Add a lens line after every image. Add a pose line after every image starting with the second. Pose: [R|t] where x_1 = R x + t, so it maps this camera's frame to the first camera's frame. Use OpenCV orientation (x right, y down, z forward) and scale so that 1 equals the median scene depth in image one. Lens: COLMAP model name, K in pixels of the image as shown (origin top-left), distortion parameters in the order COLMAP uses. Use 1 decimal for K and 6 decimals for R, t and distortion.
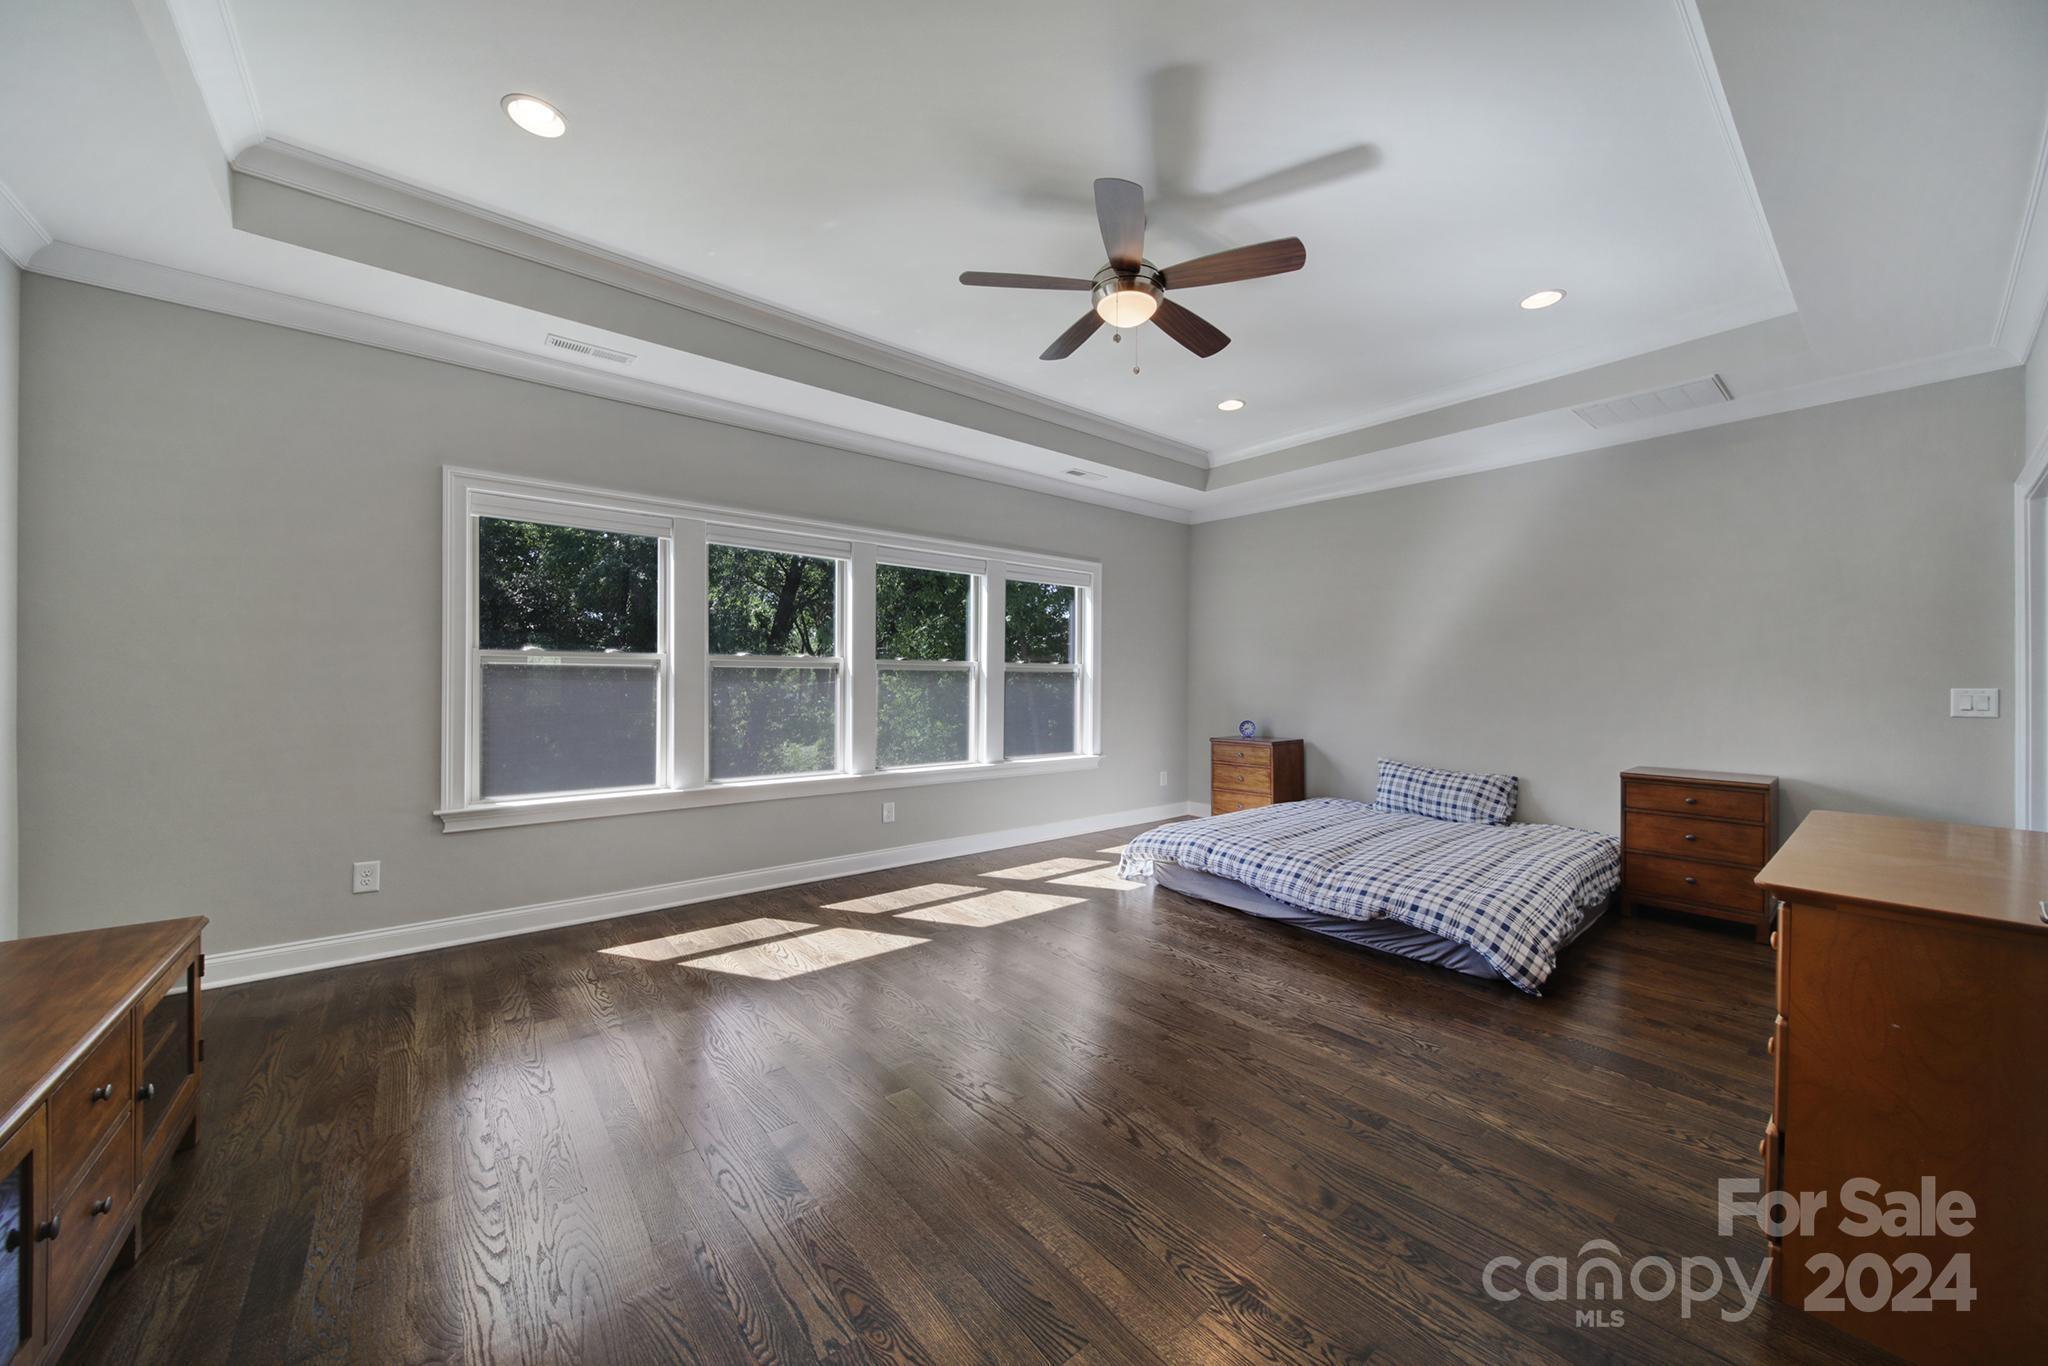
lens RADIAL K [[723.8, 0, 1019.7], [0, 723.8, 681.9], [0, 0, 1]] dist [0.000070, -0.000338]
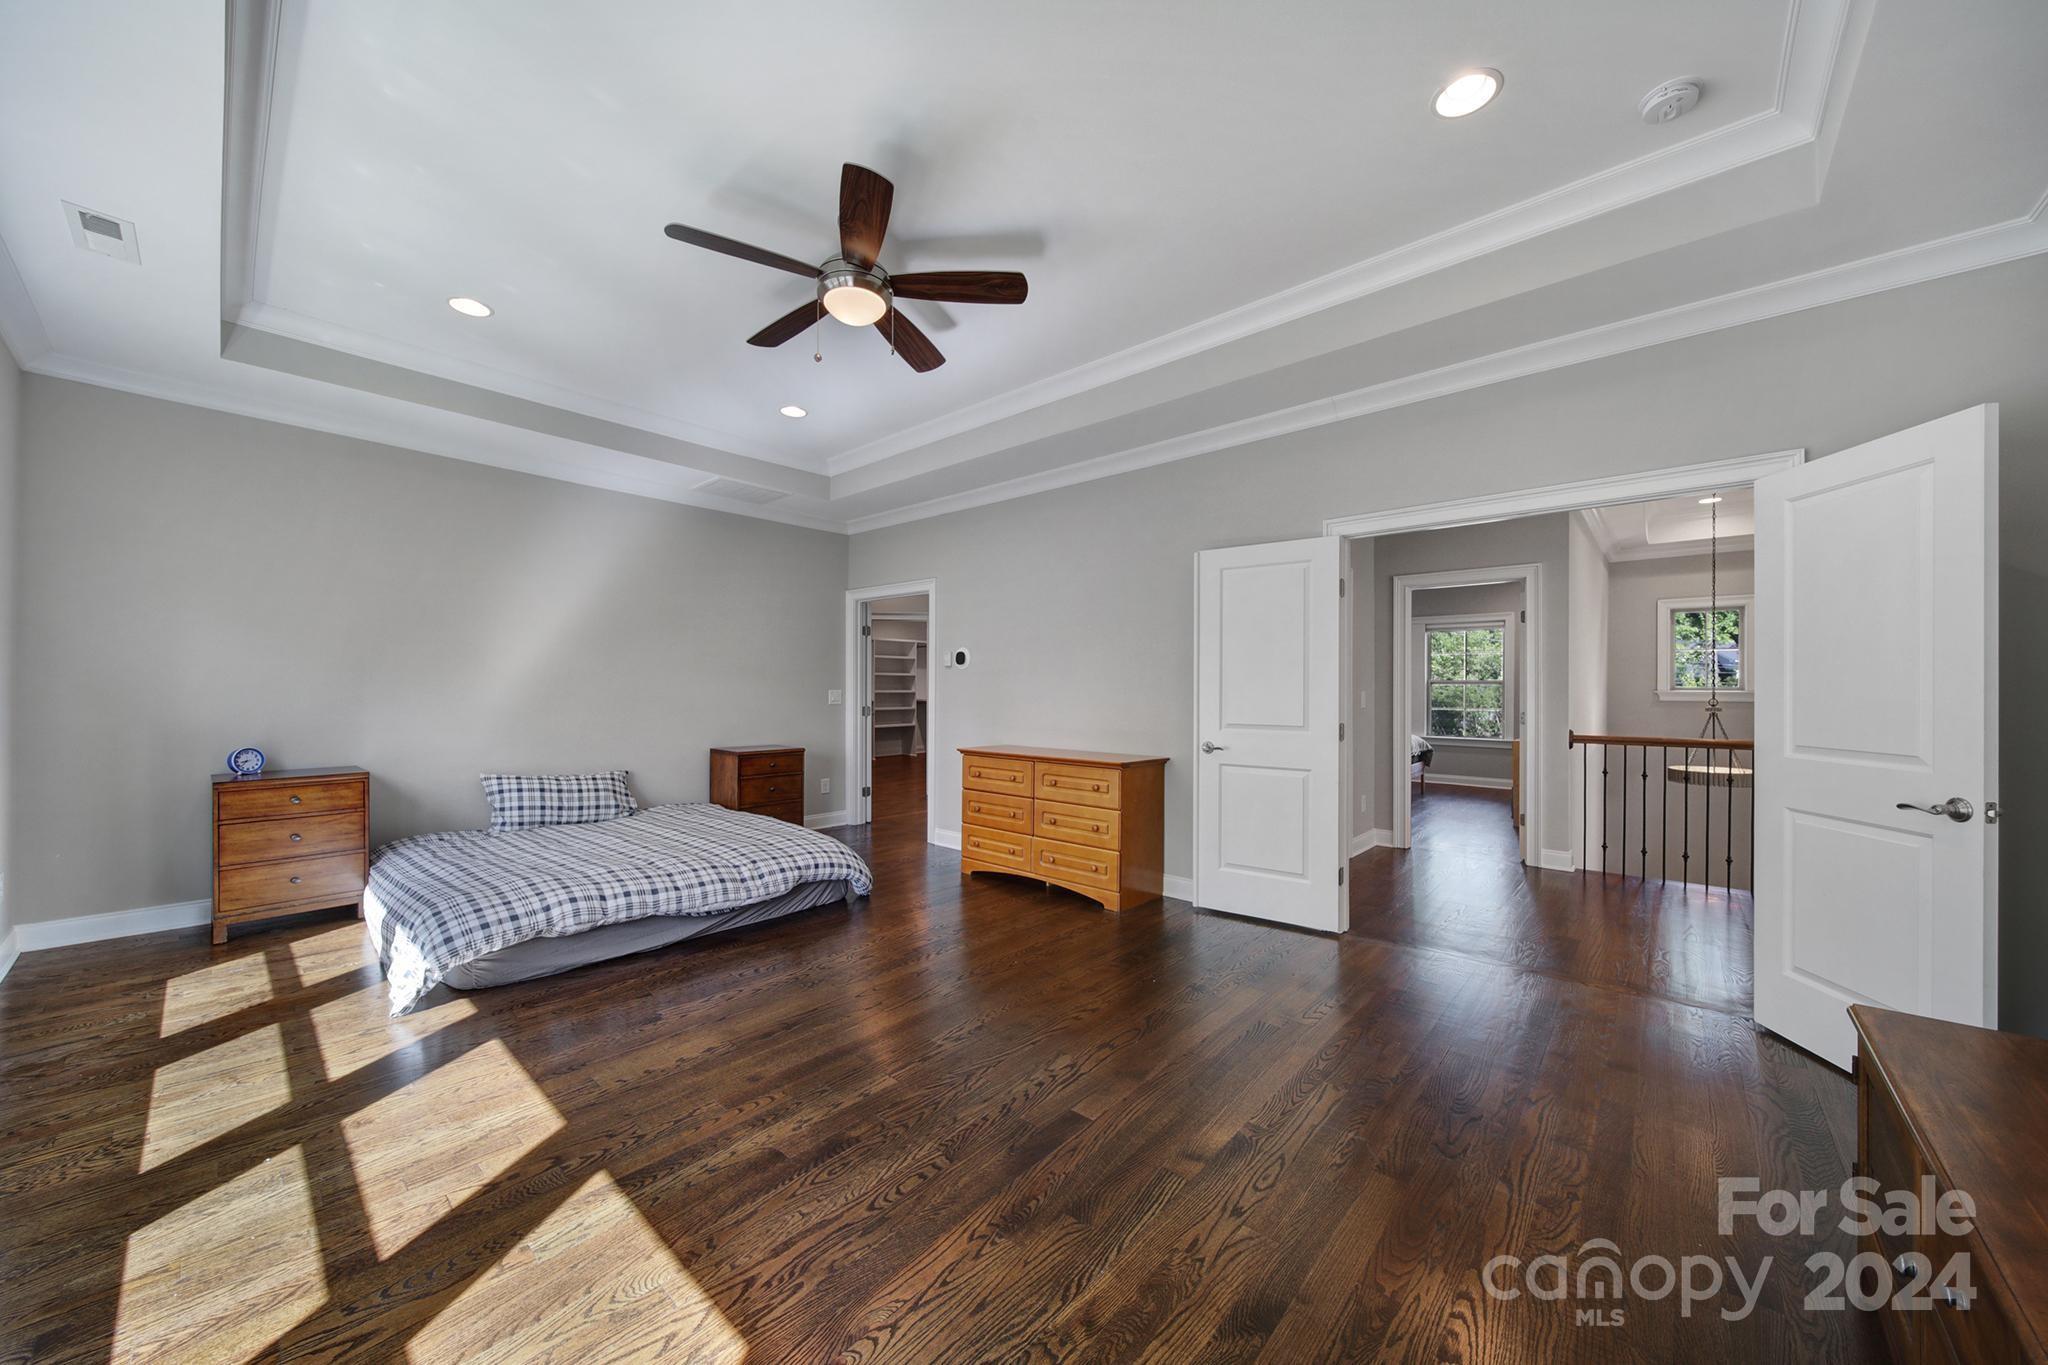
lens RADIAL K [[723.8, 0, 1019.7], [0, 723.8, 681.4], [0, 0, 1]] dist [0.000070, -0.000338]
pose [[-0.158021, 0.003394, 0.987430, -0.637196], [-0.005442, 0.999976, -0.004308, -0.007670], [-0.987421, -0.006054, -0.157999, 0.703605]]
